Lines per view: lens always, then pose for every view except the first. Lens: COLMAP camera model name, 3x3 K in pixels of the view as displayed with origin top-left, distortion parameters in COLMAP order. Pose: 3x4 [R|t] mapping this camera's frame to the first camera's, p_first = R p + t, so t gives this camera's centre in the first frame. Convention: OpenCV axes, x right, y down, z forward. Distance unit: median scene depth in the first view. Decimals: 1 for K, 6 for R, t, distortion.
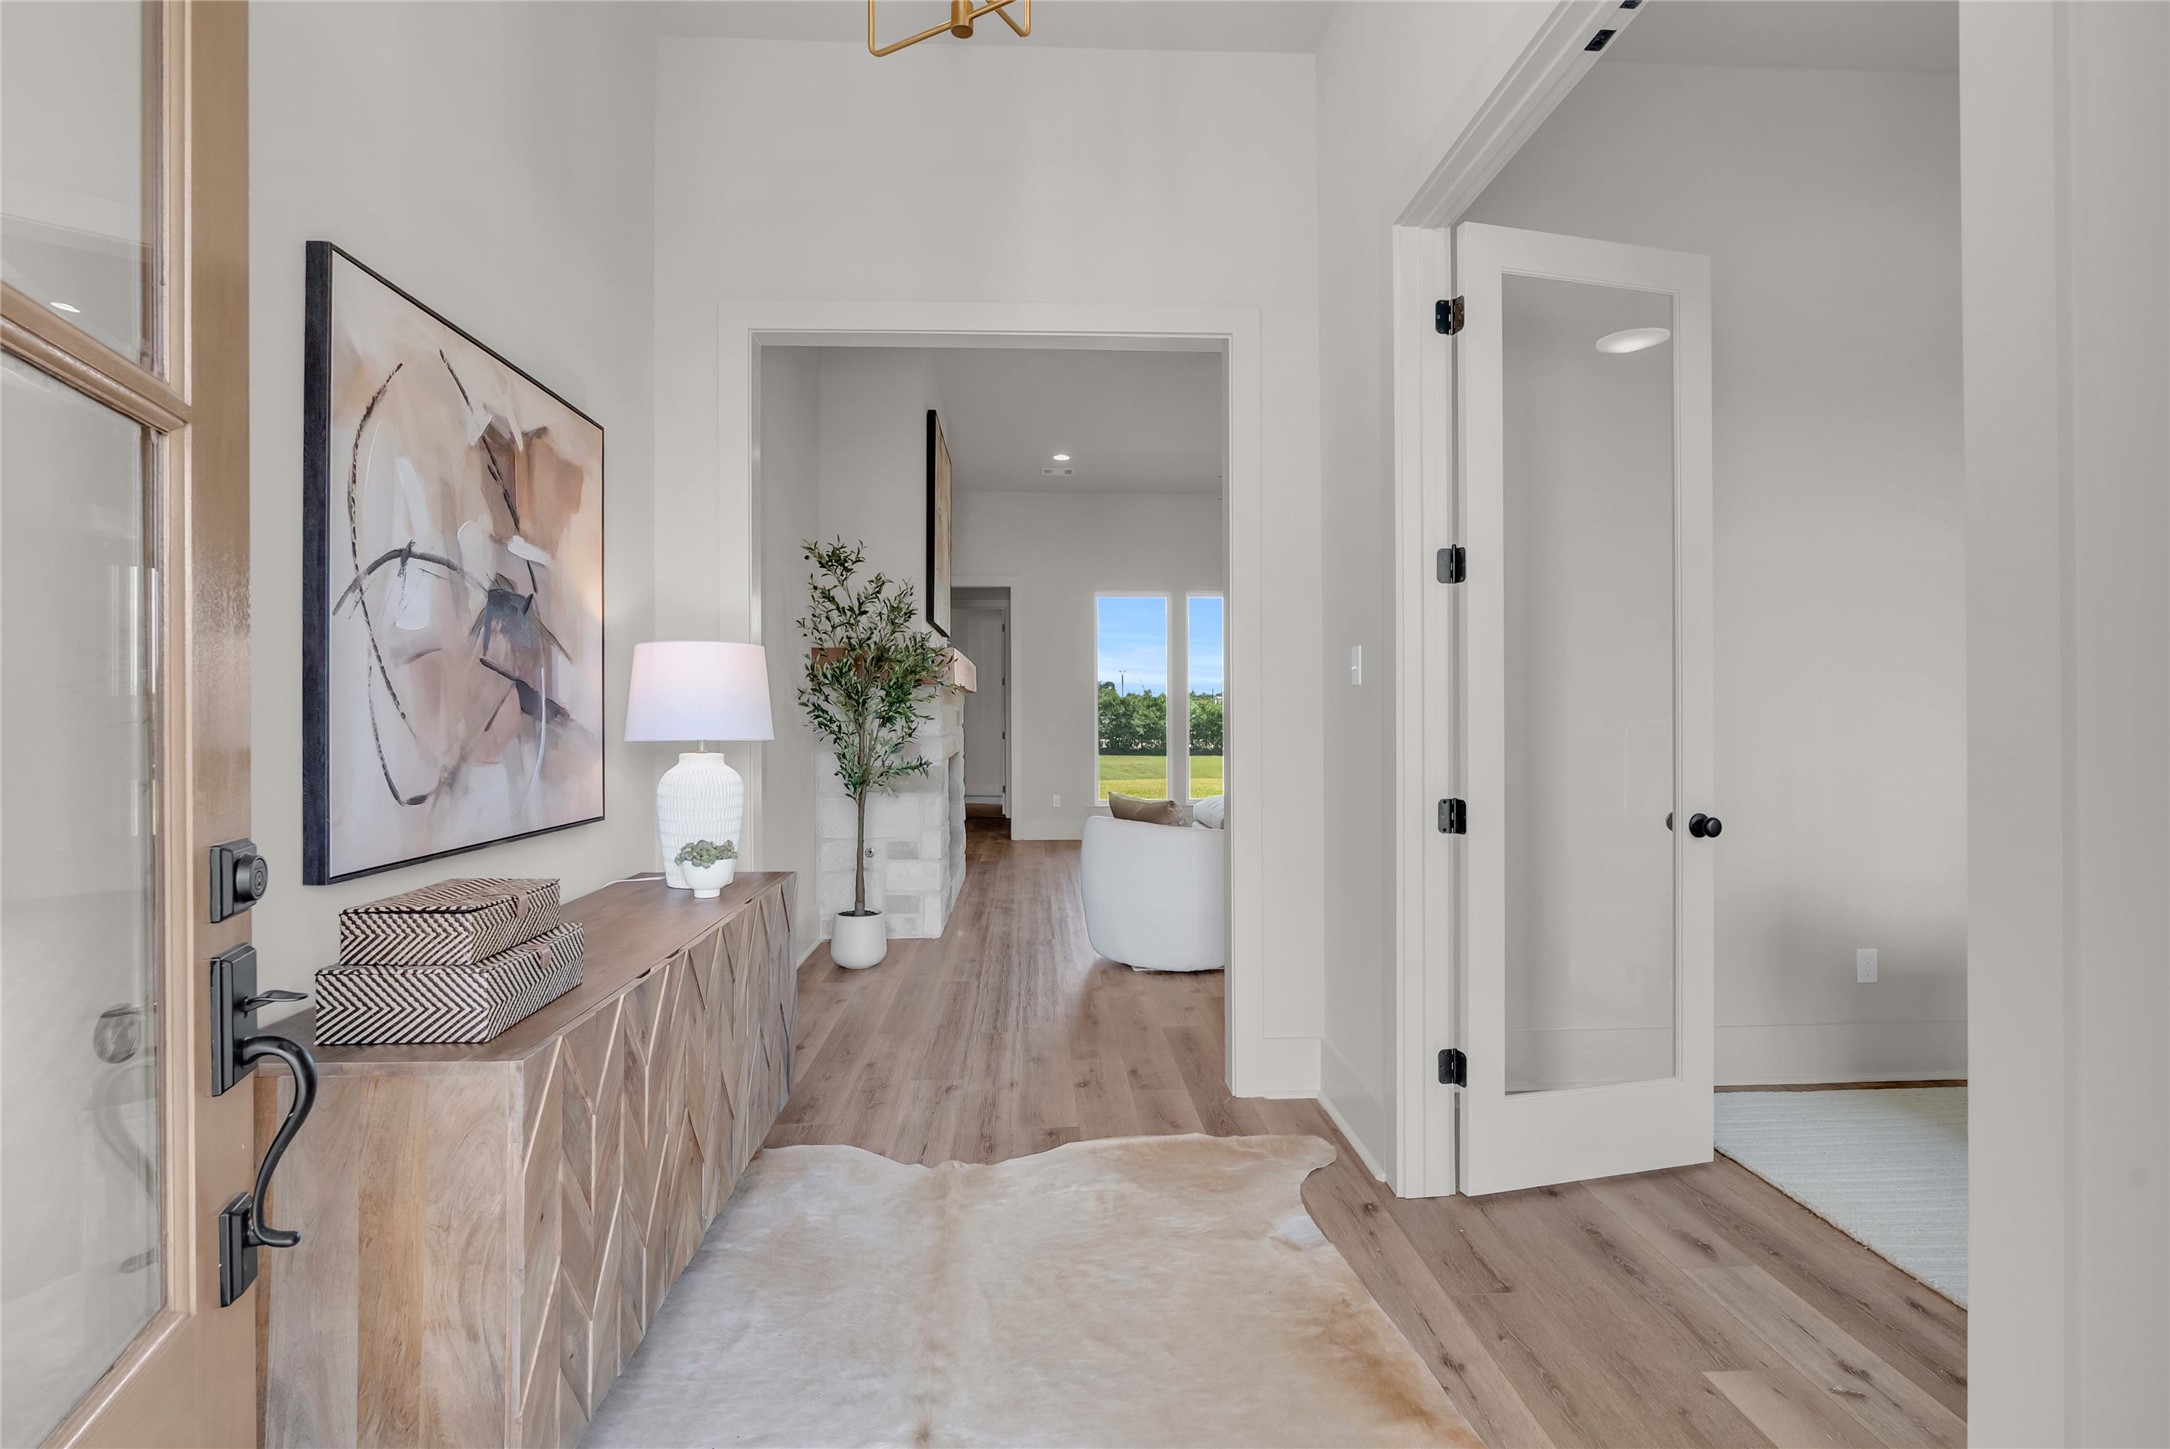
lens RADIAL K [[996.6, 0, 1080.2], [0, 996.6, 704.1], [0, 0, 1]] dist [-0.008857, 0.003370]
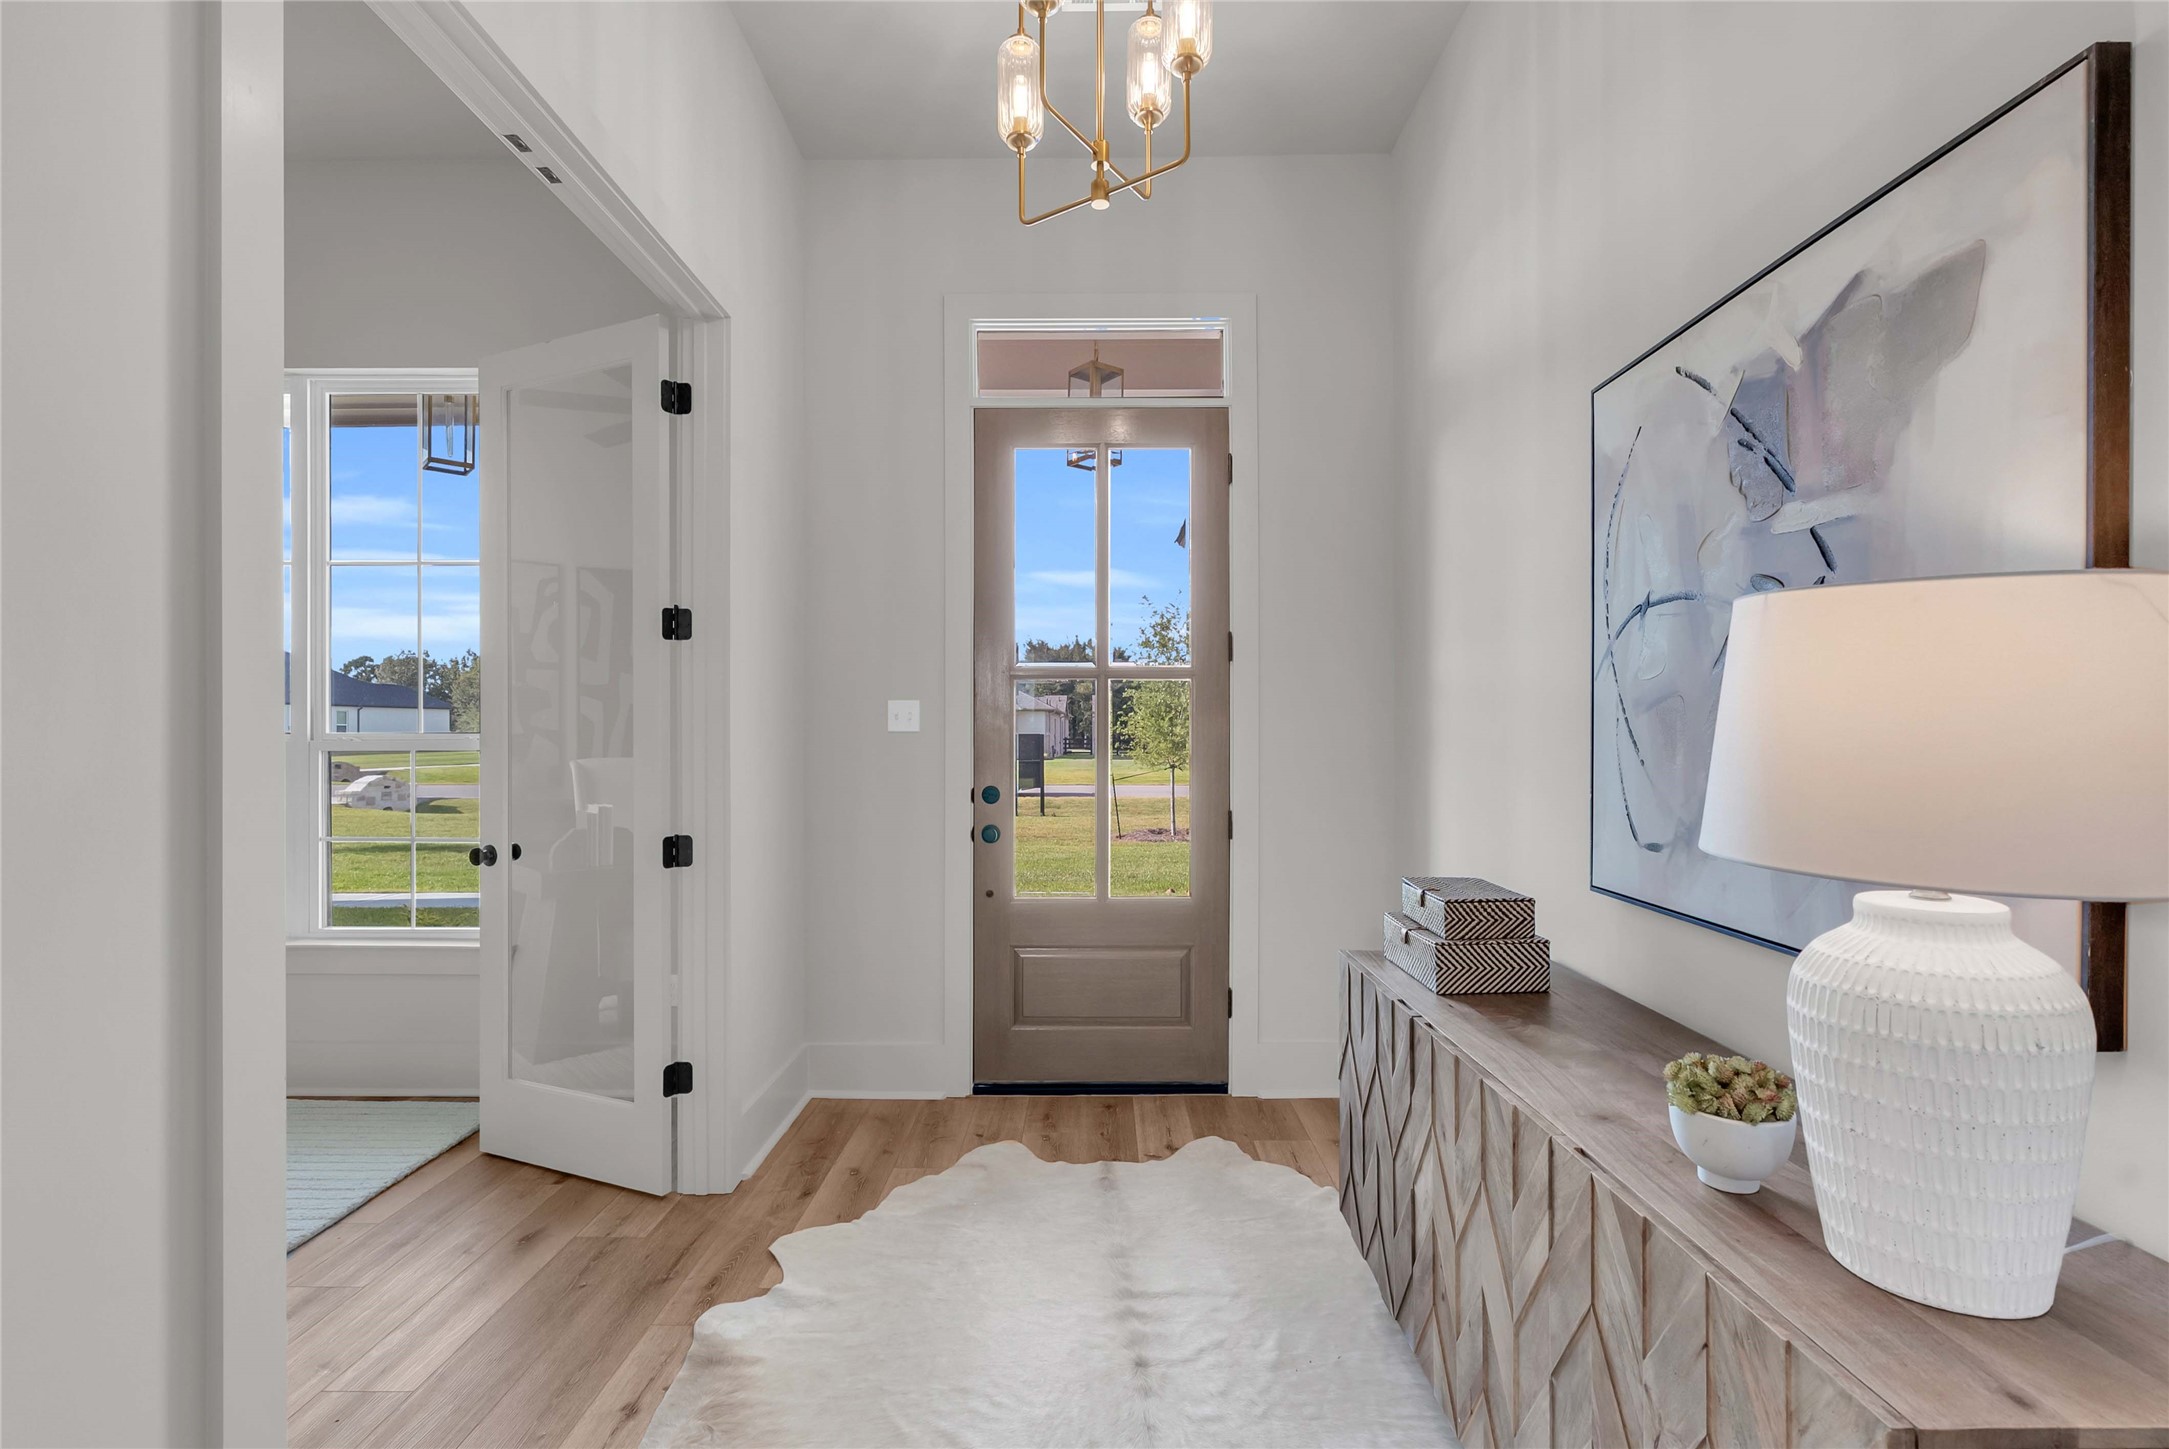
lens RADIAL K [[996.2, 0, 1097.2], [0, 996.2, 719.9], [0, 0, 1]] dist [-0.008857, 0.003370]
pose [[-0.998994, 0.001360, 0.044819, -0.086705], [0.000179, 0.999653, -0.026341, -0.003072], [-0.044839, -0.026307, -0.998648, 1.151842]]
